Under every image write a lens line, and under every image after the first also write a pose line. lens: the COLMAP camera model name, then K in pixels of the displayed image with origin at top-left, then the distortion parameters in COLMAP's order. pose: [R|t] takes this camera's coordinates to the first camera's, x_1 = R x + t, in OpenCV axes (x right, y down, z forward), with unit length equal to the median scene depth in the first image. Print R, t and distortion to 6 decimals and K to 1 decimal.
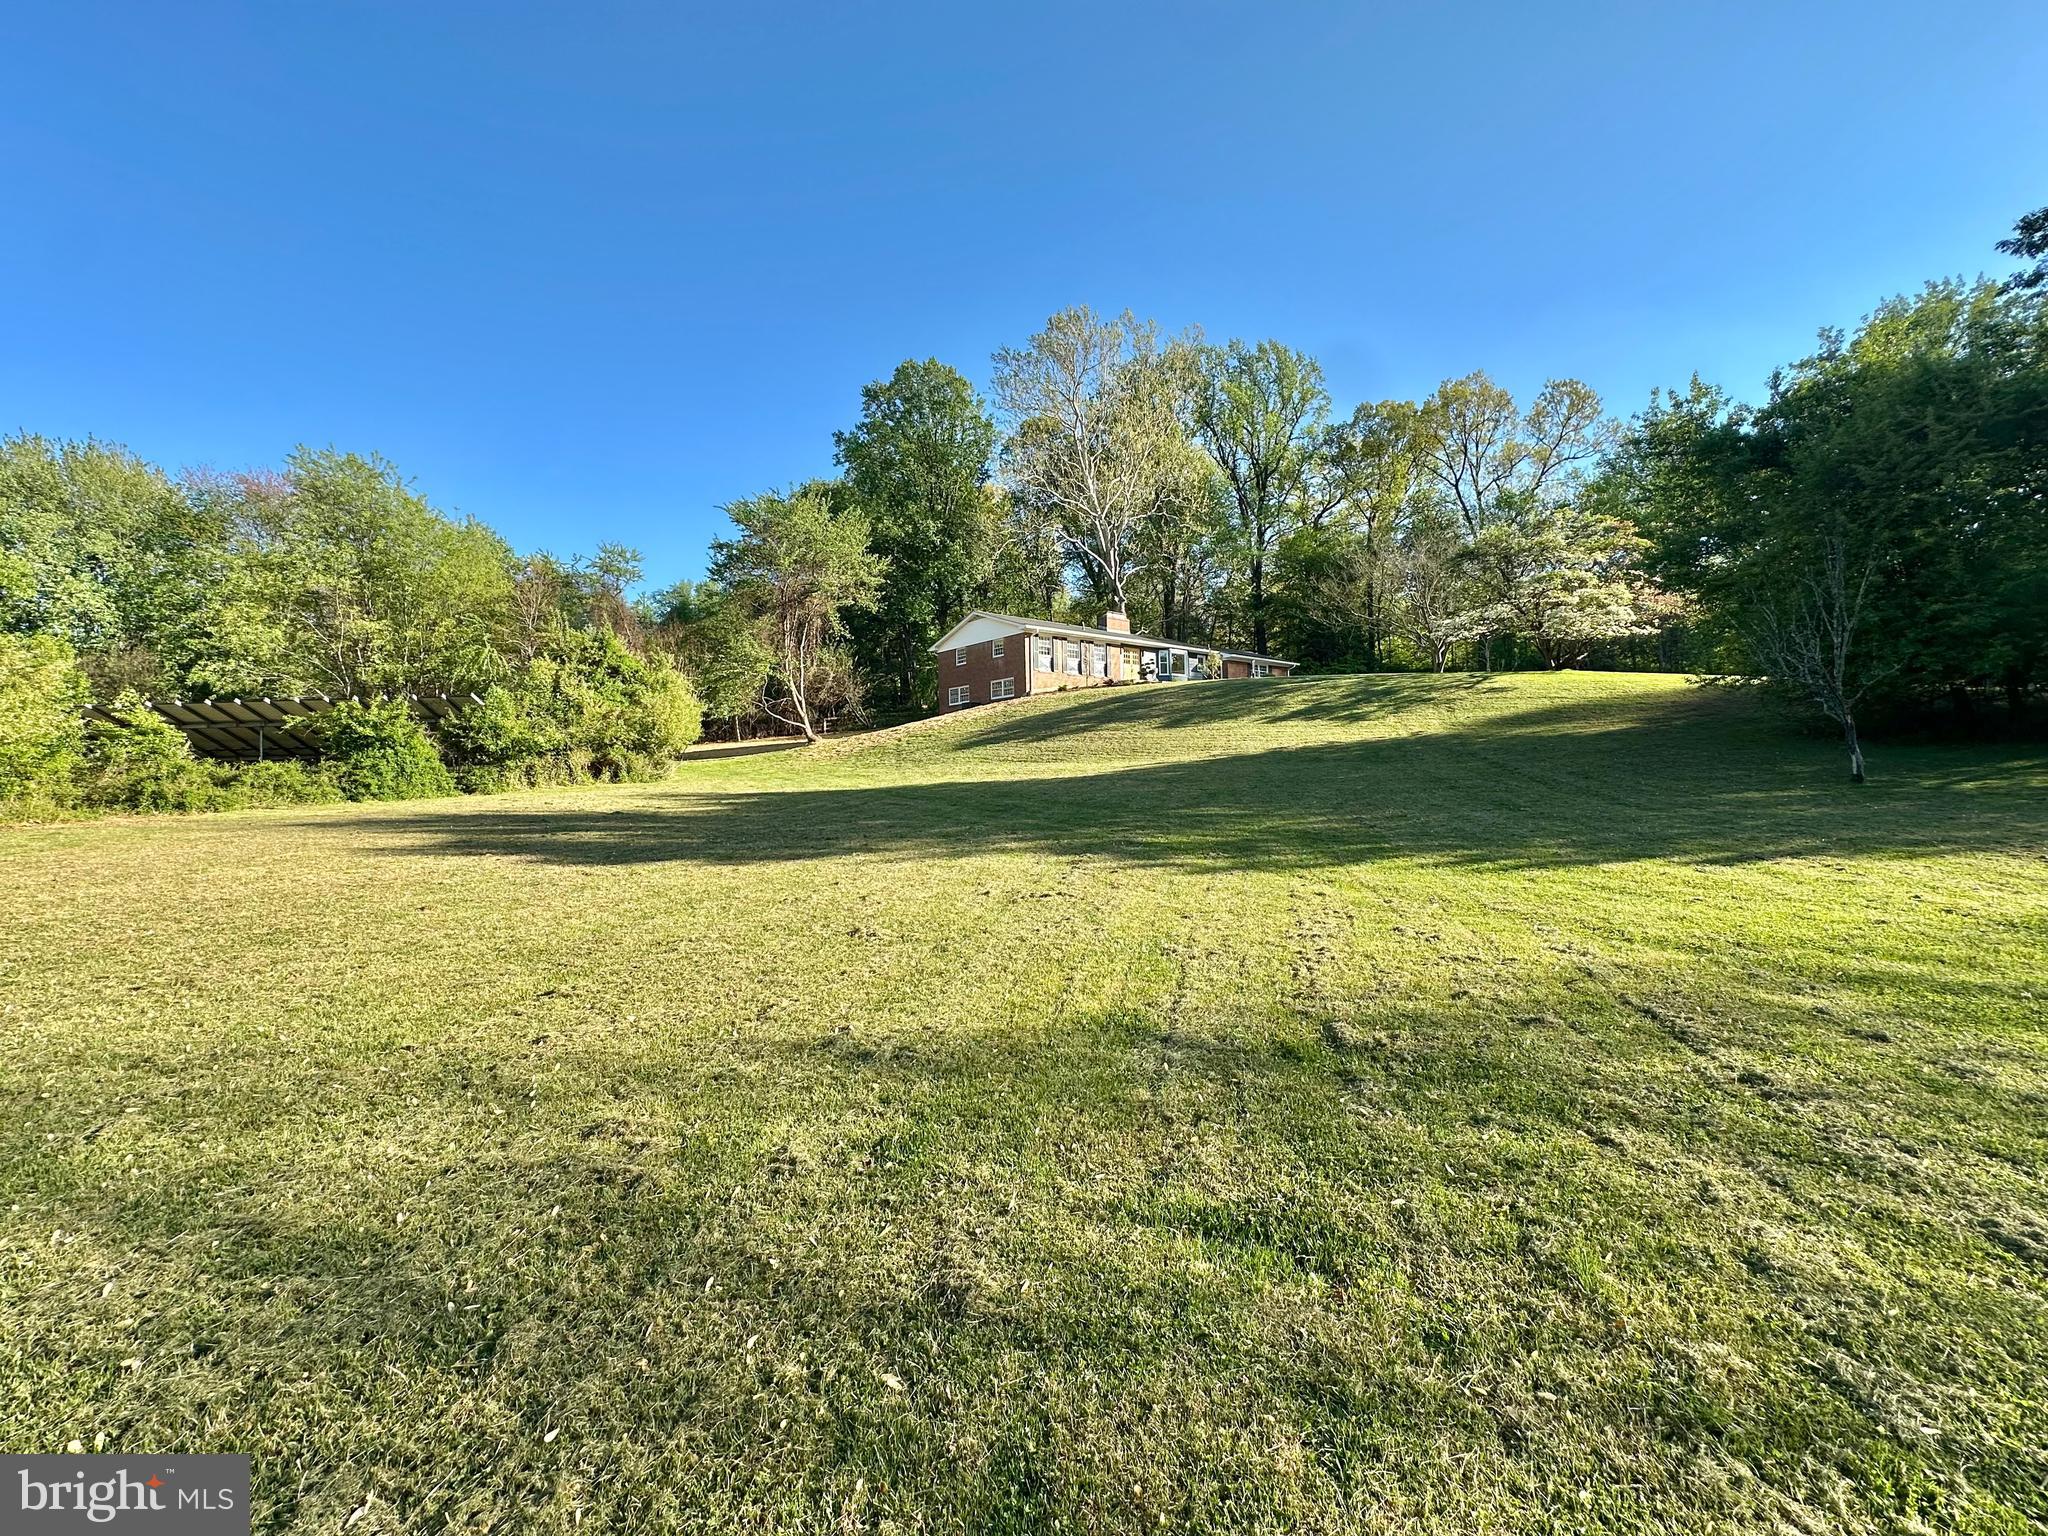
lens RADIAL K [[815.6, 0, 1023.3], [0, 815.6, 766.6], [0, 0, 1]] dist [-0.003403, 0.000499]
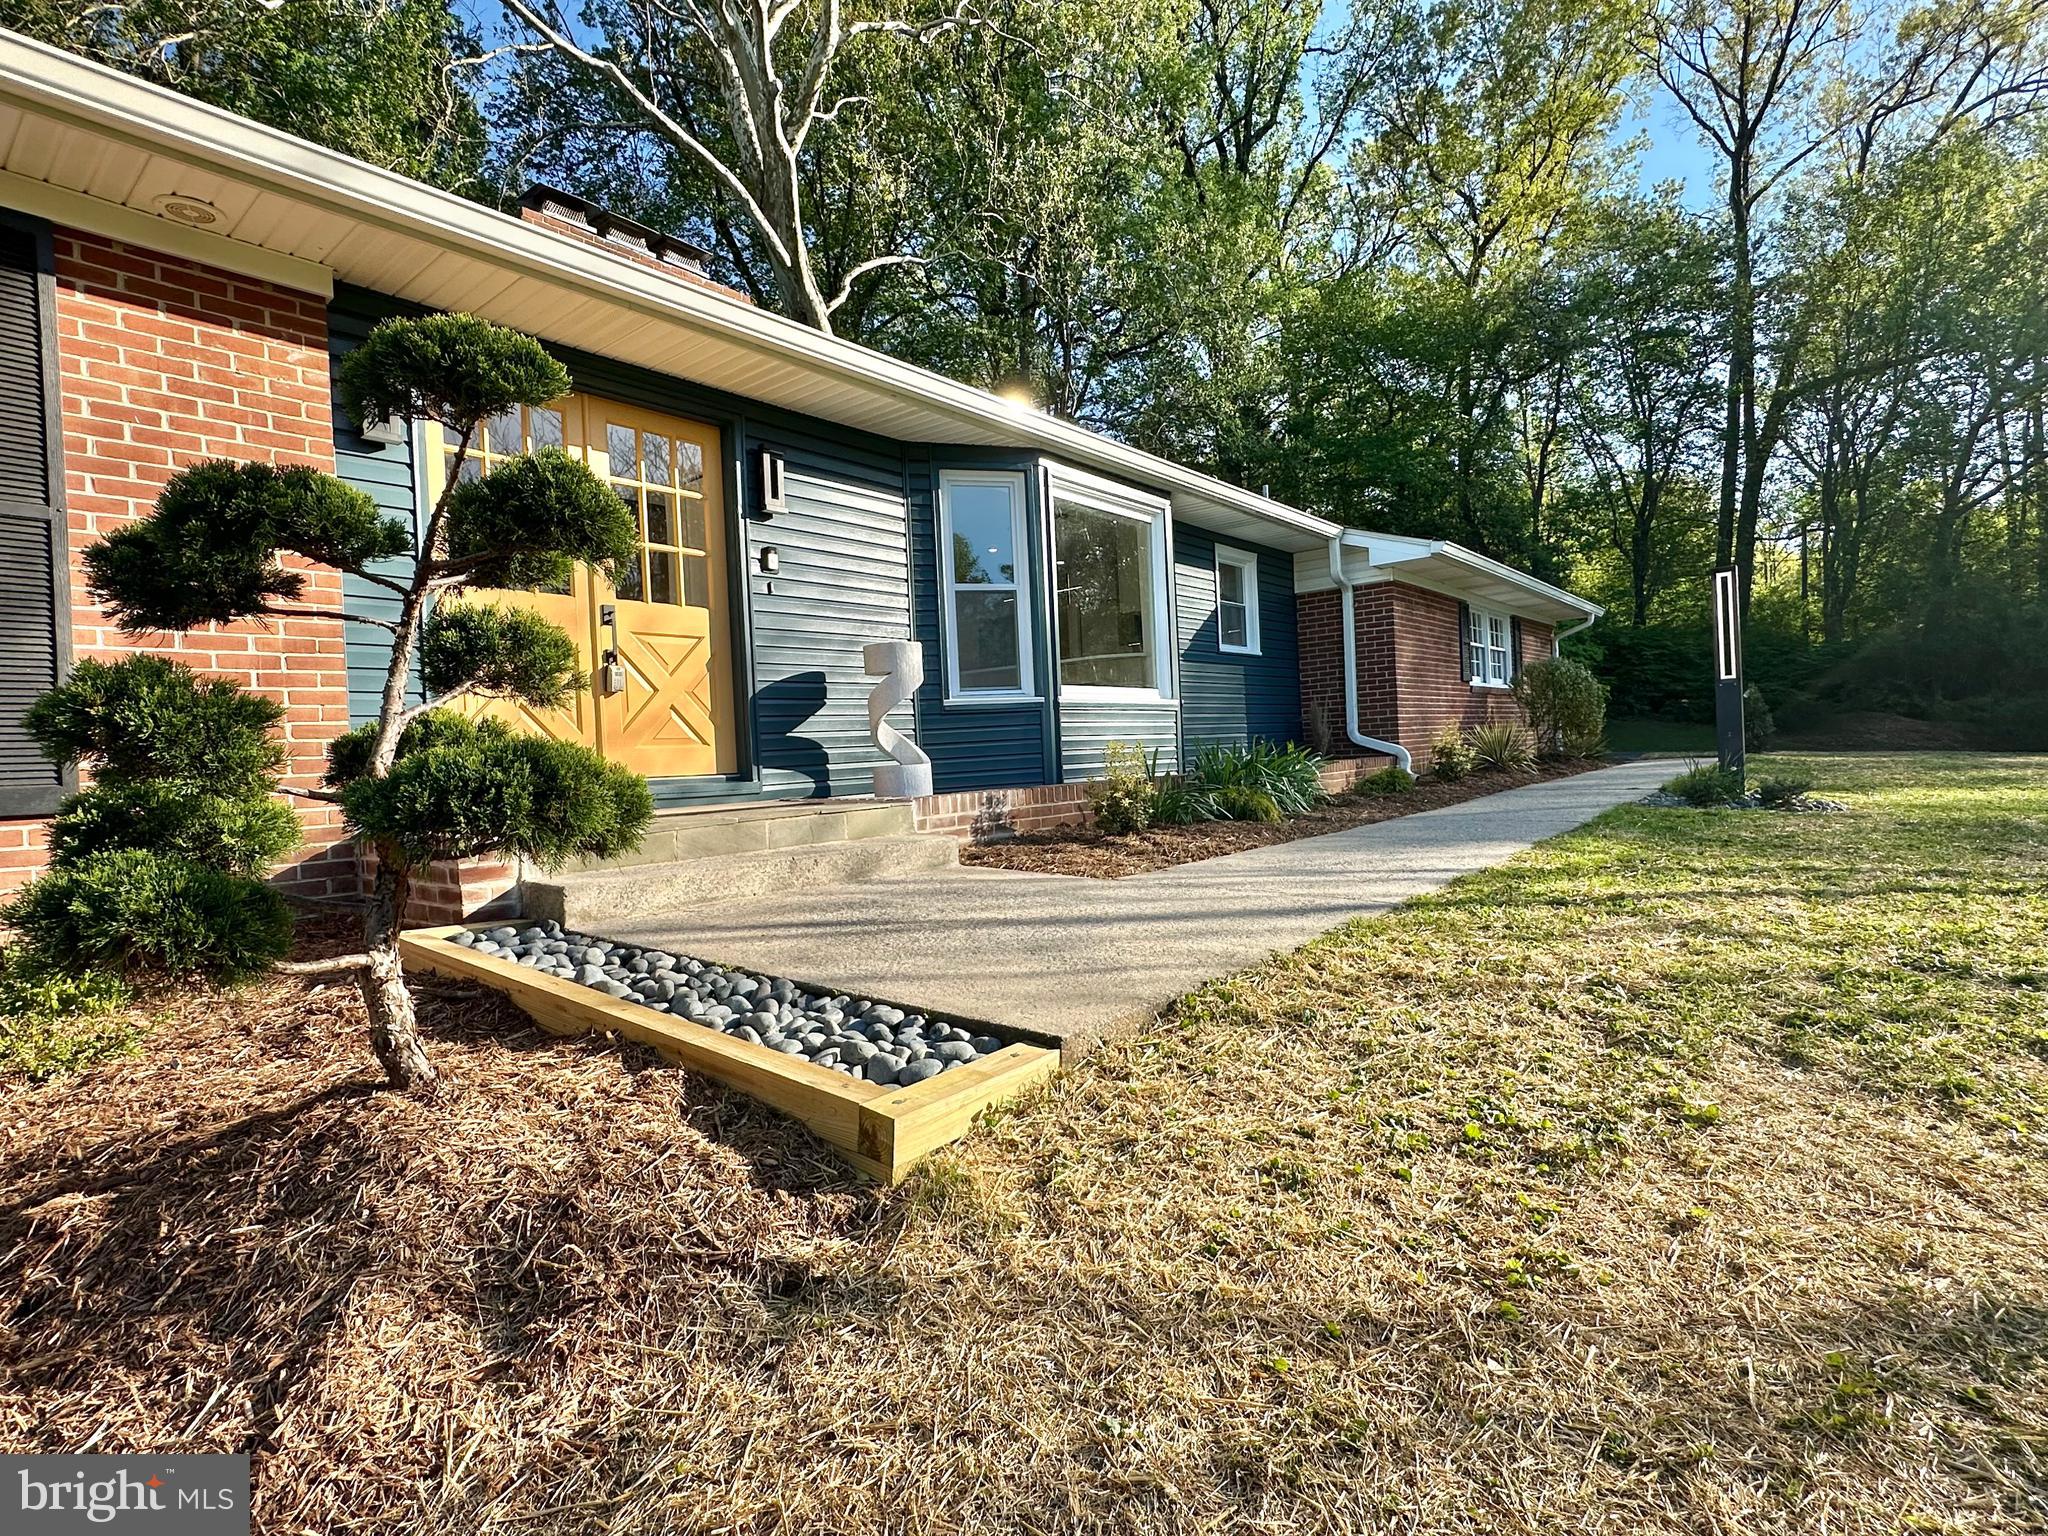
lens RADIAL K [[997.8, 0, 1020.4], [0, 997.8, 762.6], [0, 0, 1]] dist [-0.002975, 0.004204]
pose [[0.981880, -0.020362, 0.188406, 0.163228], [0.015229, 0.999473, 0.028655, -0.116375], [-0.188890, -0.025266, 0.981673, 0.938277]]
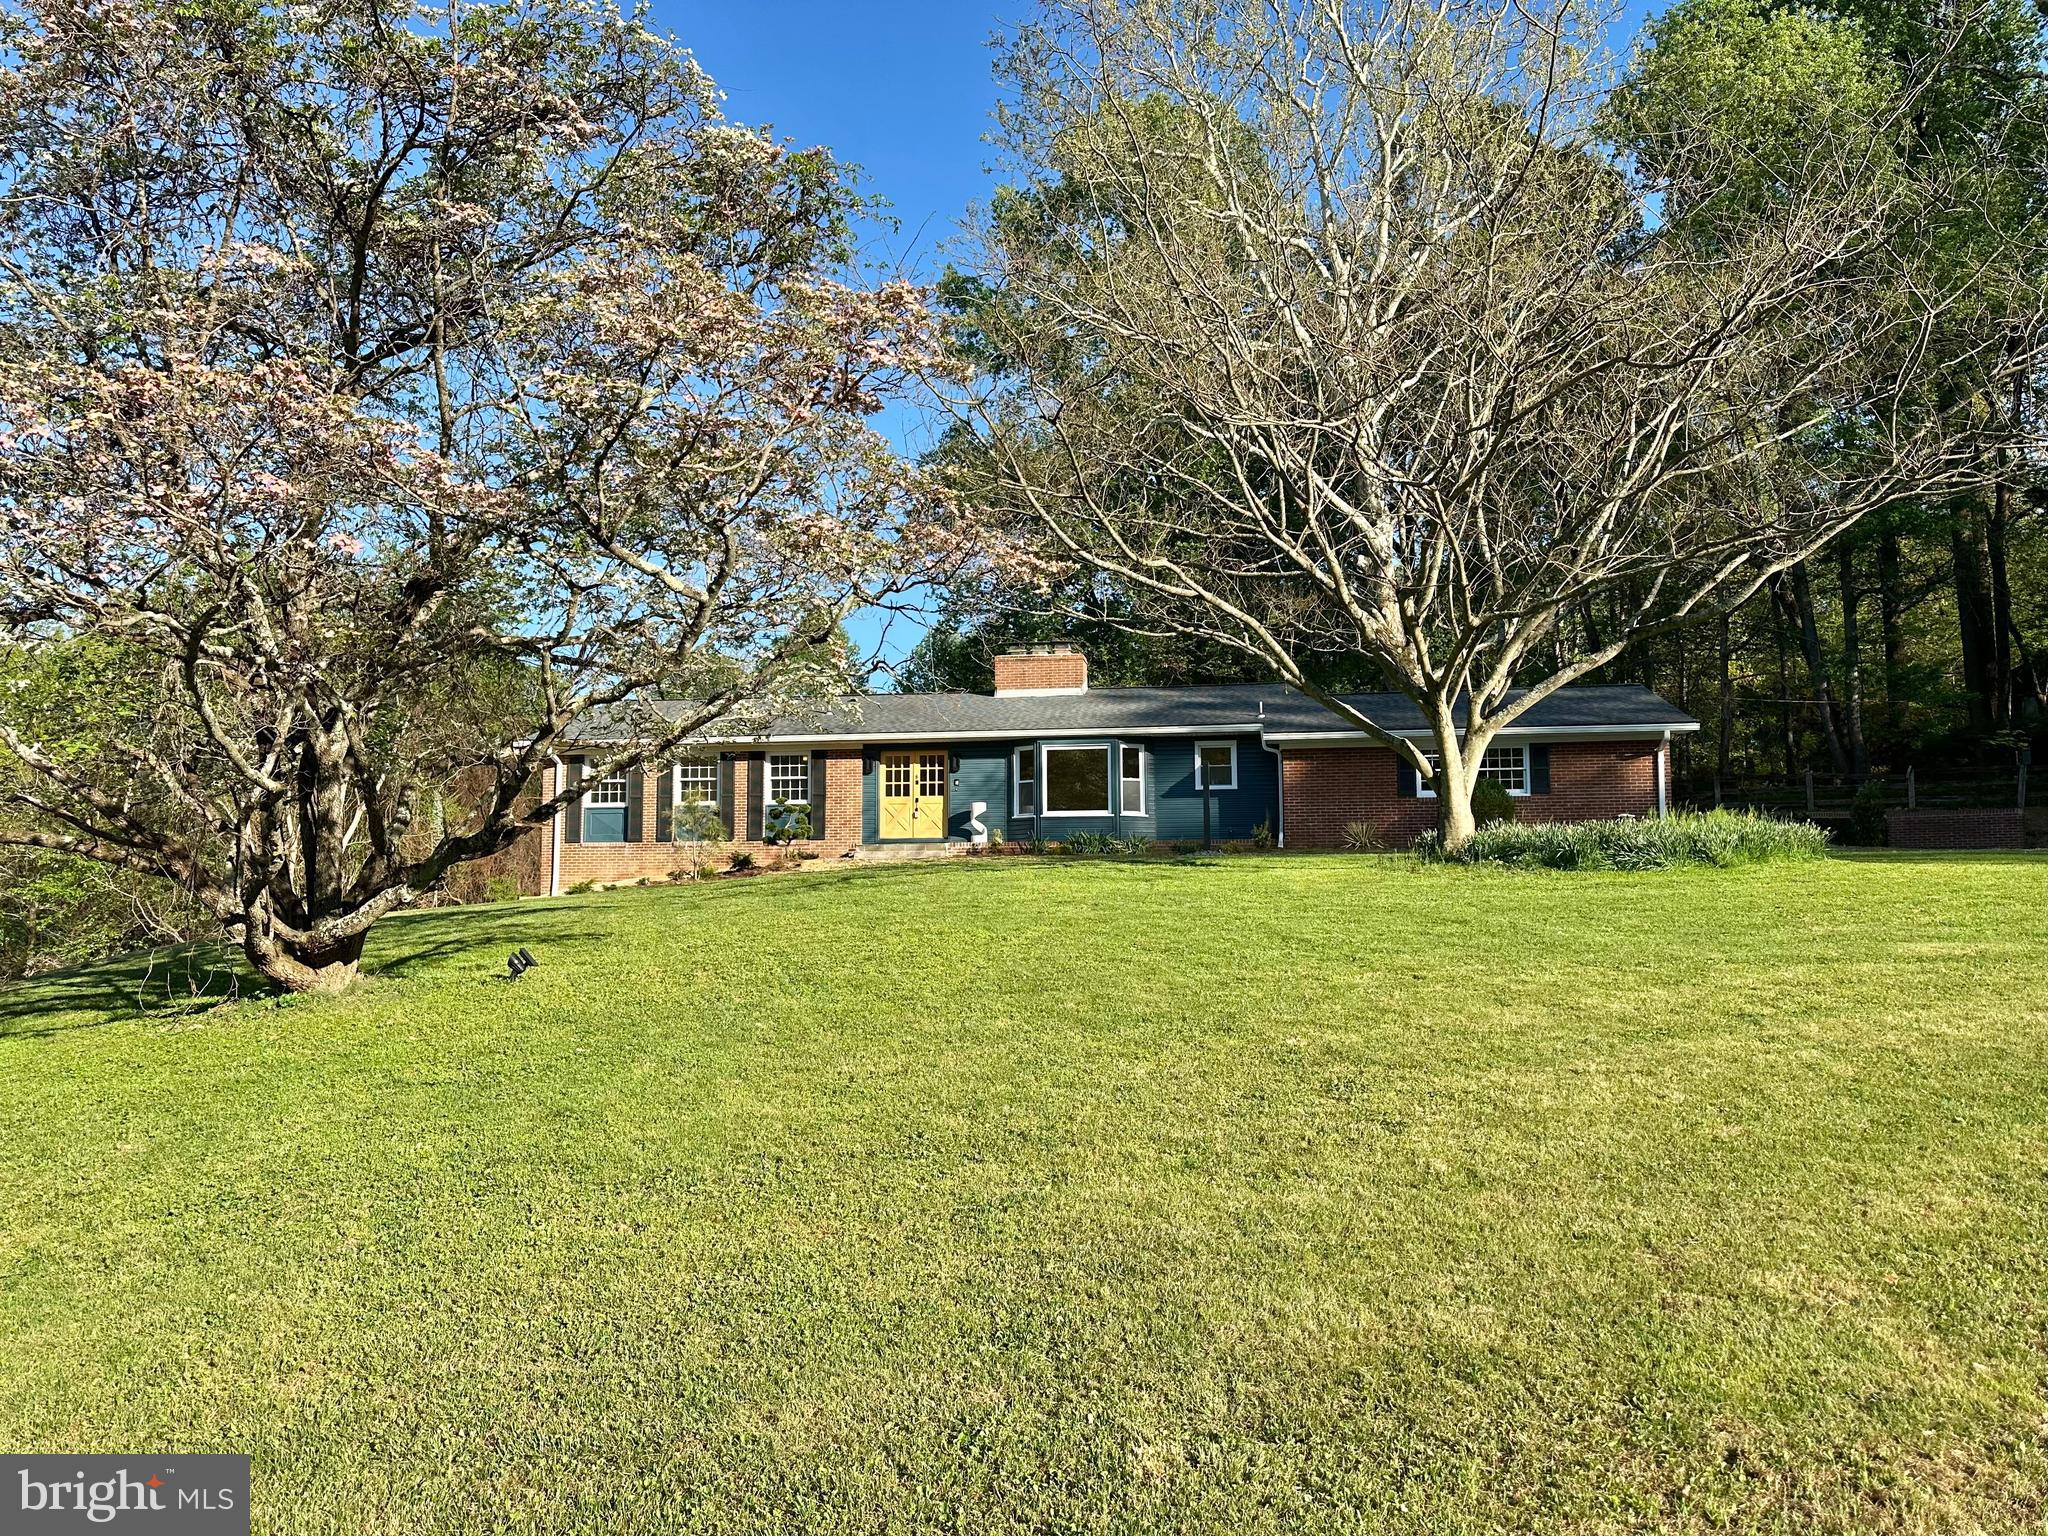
lens RADIAL K [[1428.5, 0, 1031.6], [0, 1428.5, 770.9], [0, 0, 1]] dist [0.057574, -0.059026]
pose [[0.663399, -0.048093, -0.746719, 0.676252], [0.006720, 0.998275, -0.058325, -0.104141], [0.748236, 0.033675, 0.662578, 0.648606]]
